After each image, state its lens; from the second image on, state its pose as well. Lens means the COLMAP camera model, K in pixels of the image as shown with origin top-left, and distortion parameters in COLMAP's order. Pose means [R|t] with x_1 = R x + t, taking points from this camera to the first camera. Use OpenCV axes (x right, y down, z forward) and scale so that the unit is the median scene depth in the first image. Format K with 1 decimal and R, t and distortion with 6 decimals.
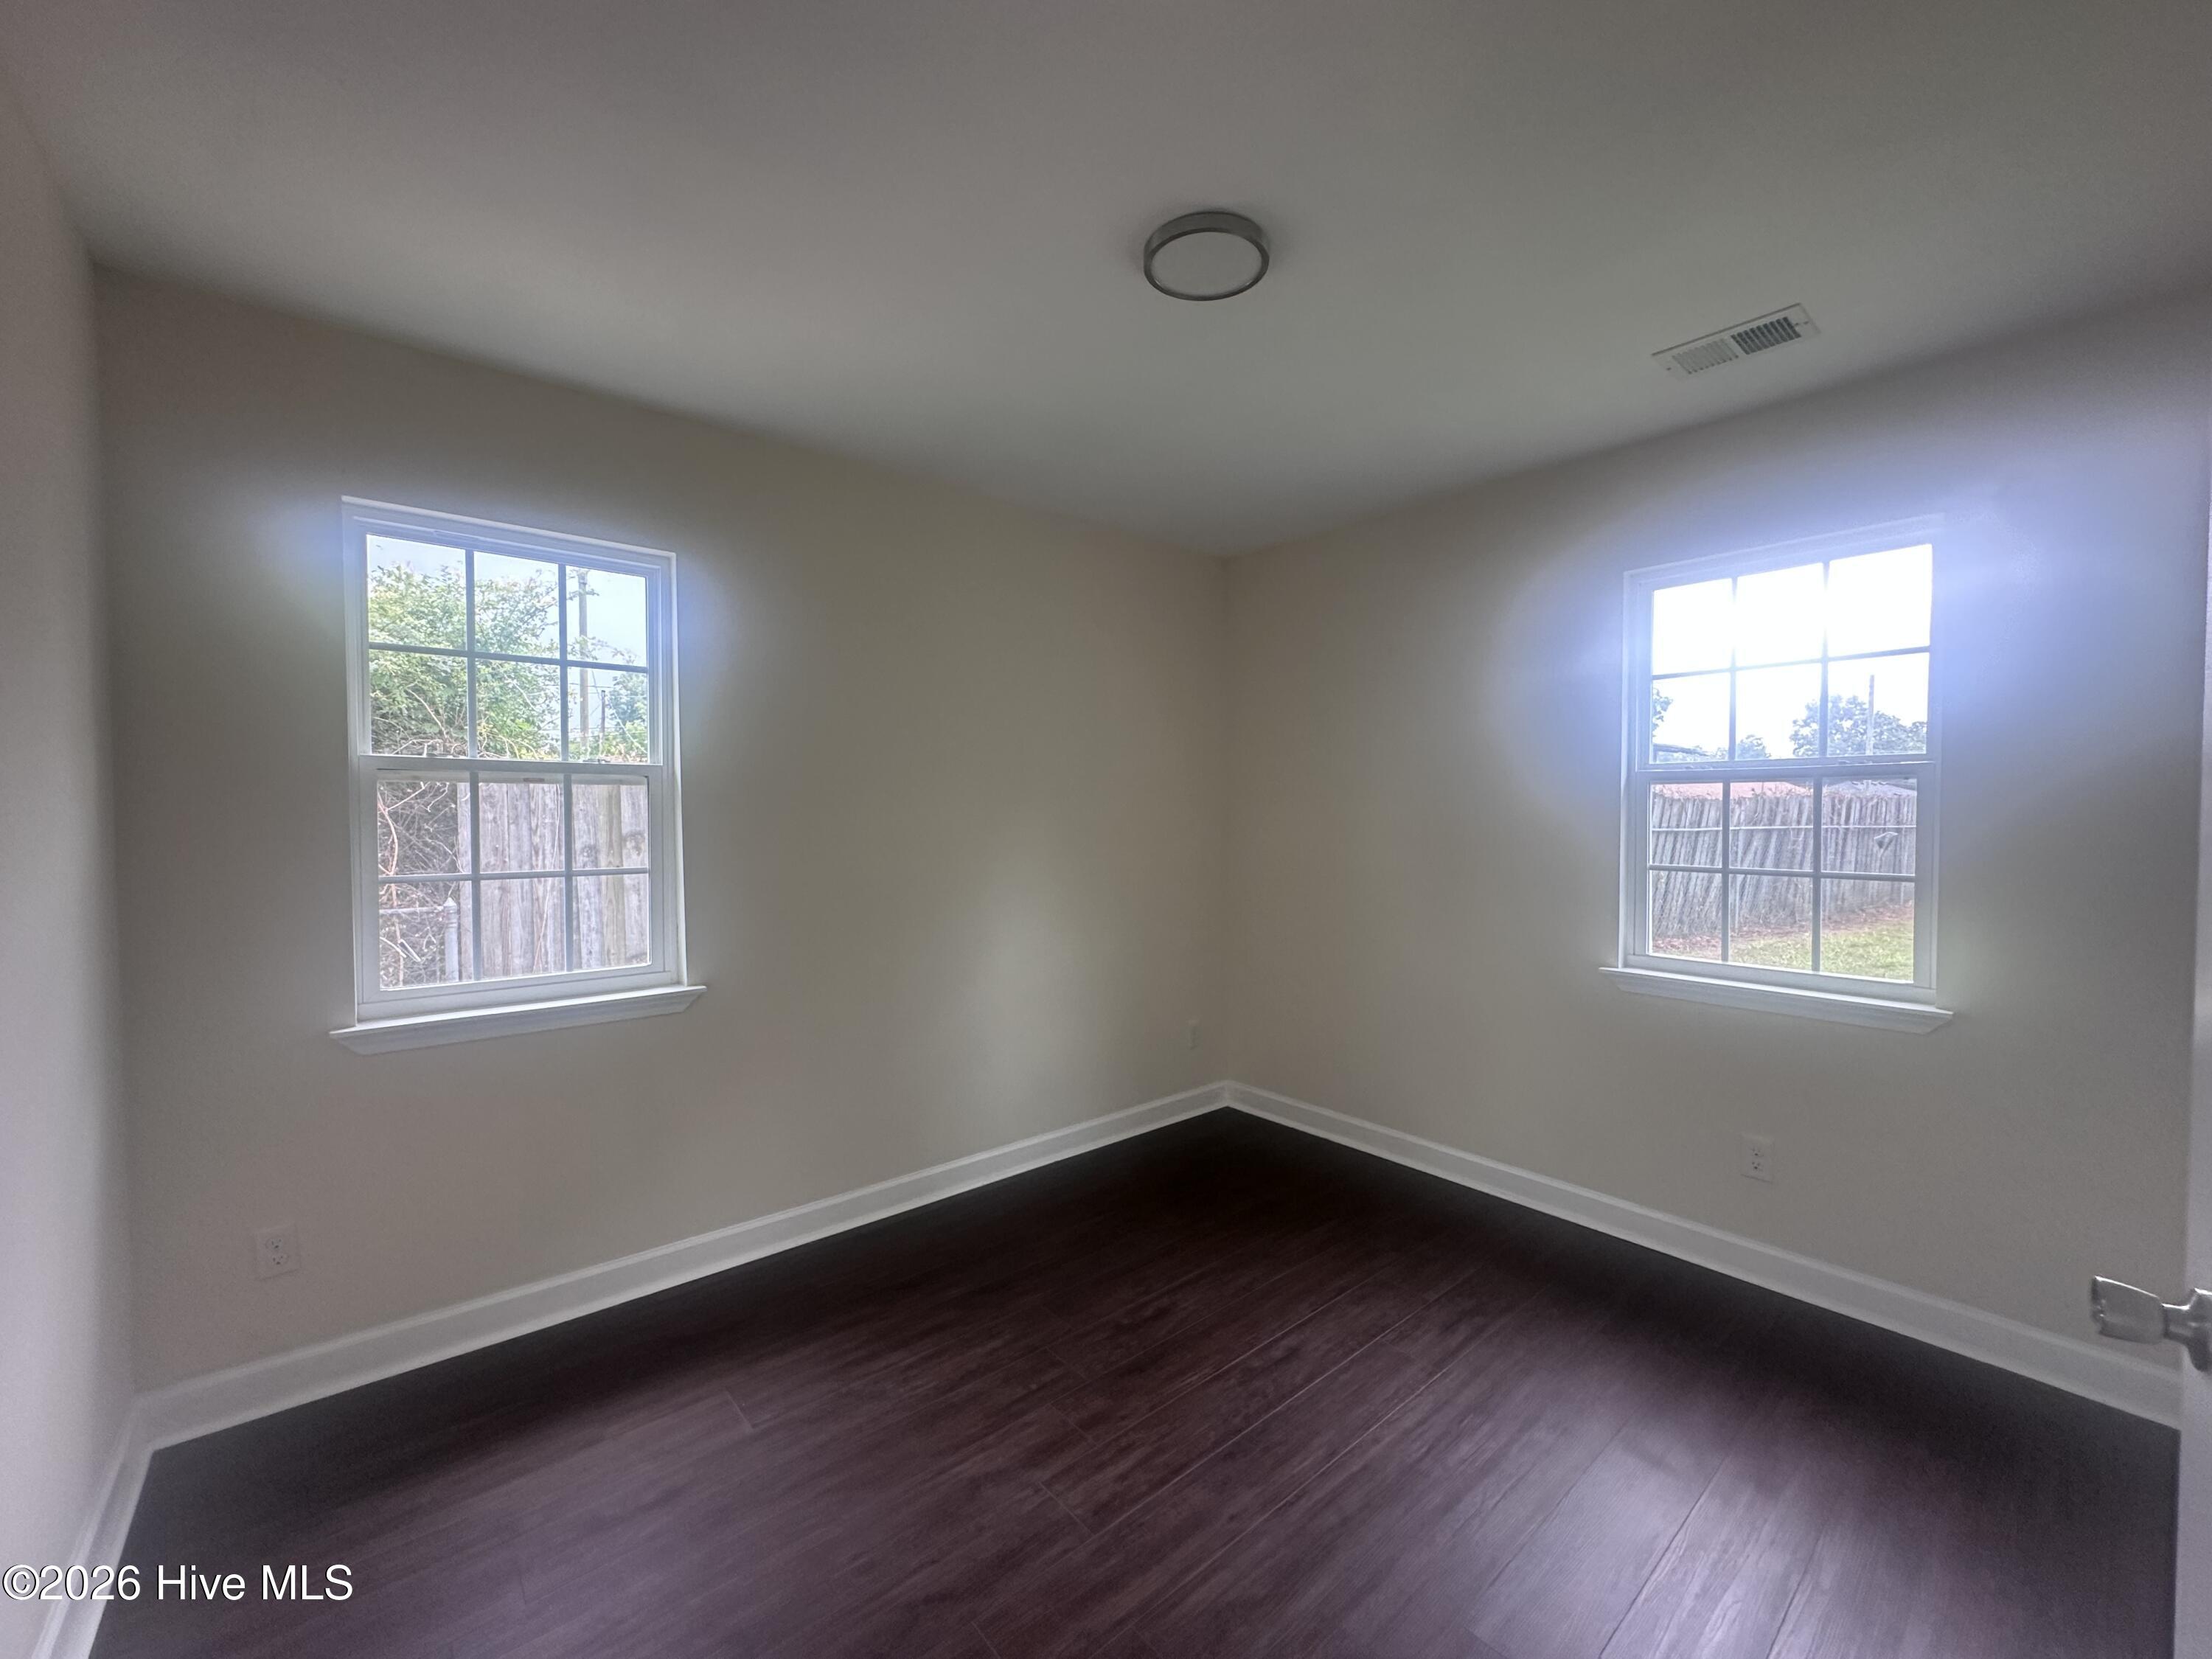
lens RADIAL K [[887.8, 0, 1106.0], [0, 887.8, 829.5], [0, 0, 1]] dist [-0.000602, -0.000068]
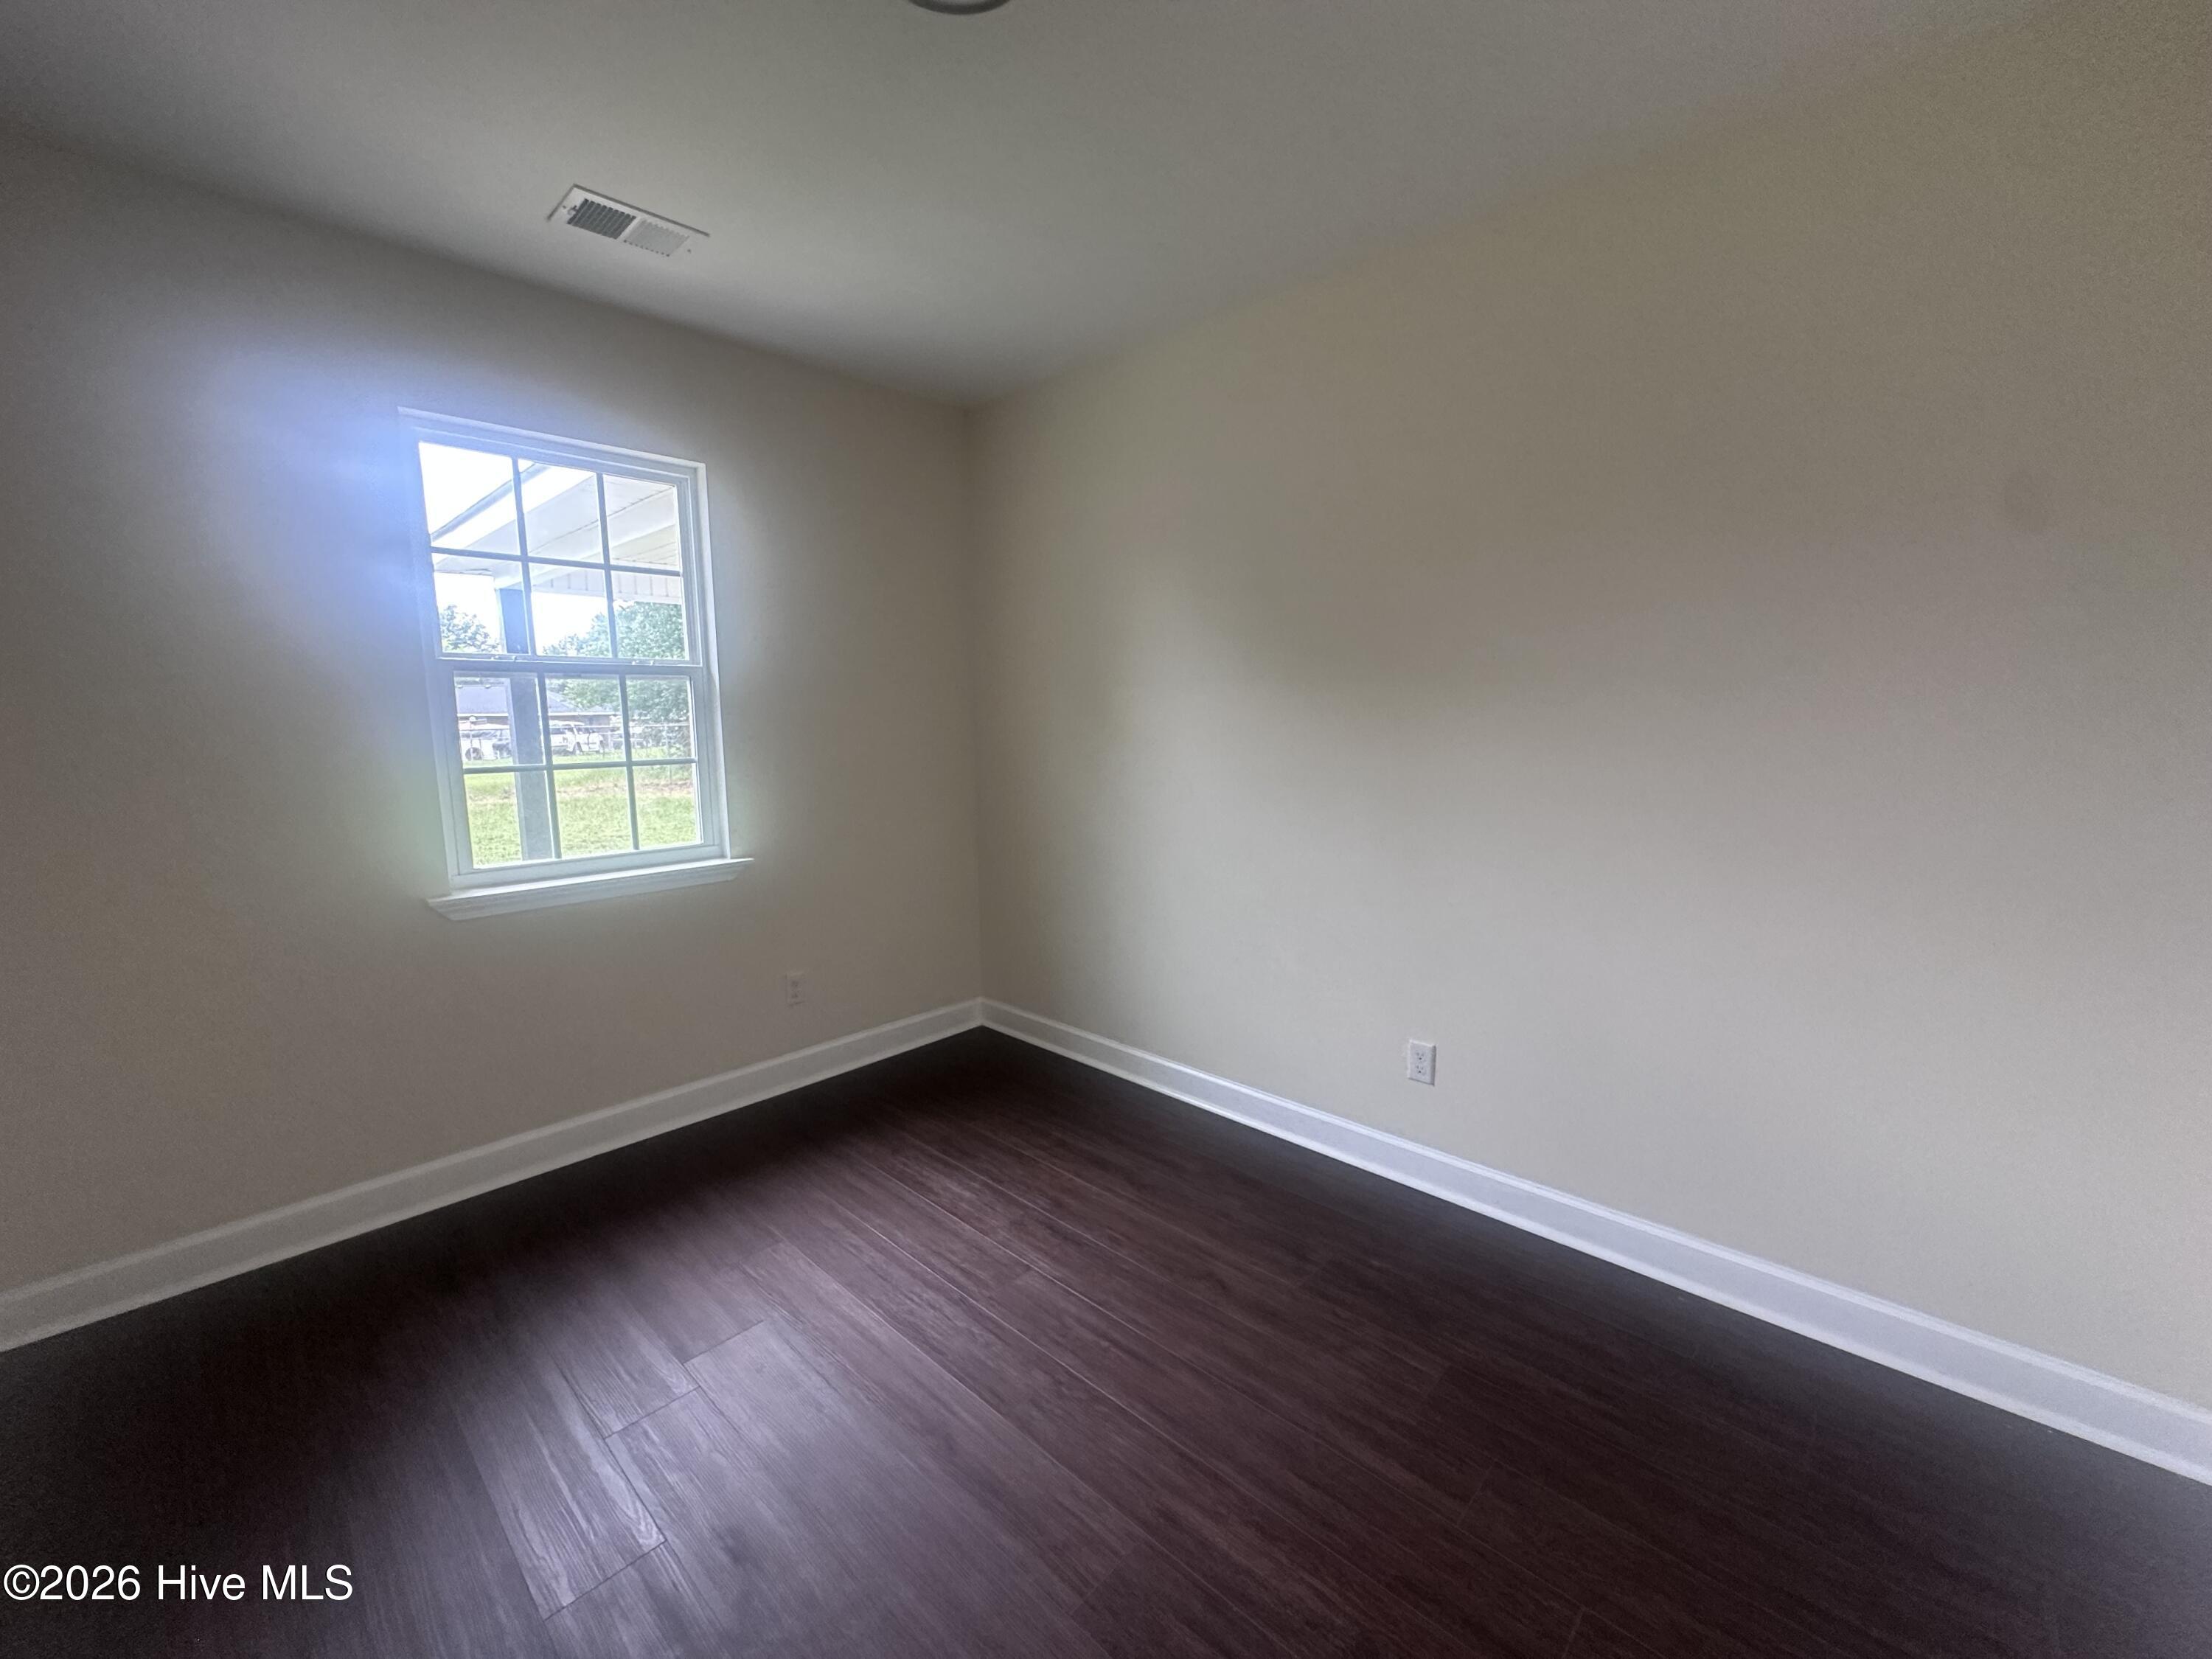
lens RADIAL K [[875.2, 0, 1030.4], [0, 875.2, 825.1], [0, 0, 1]] dist [-0.000829, -0.000066]
pose [[0.997237, -0.008494, 0.073804, -0.172080], [0.000004, 0.993449, 0.114279, 0.004491], [-0.074291, -0.113963, 0.990703, -0.141313]]
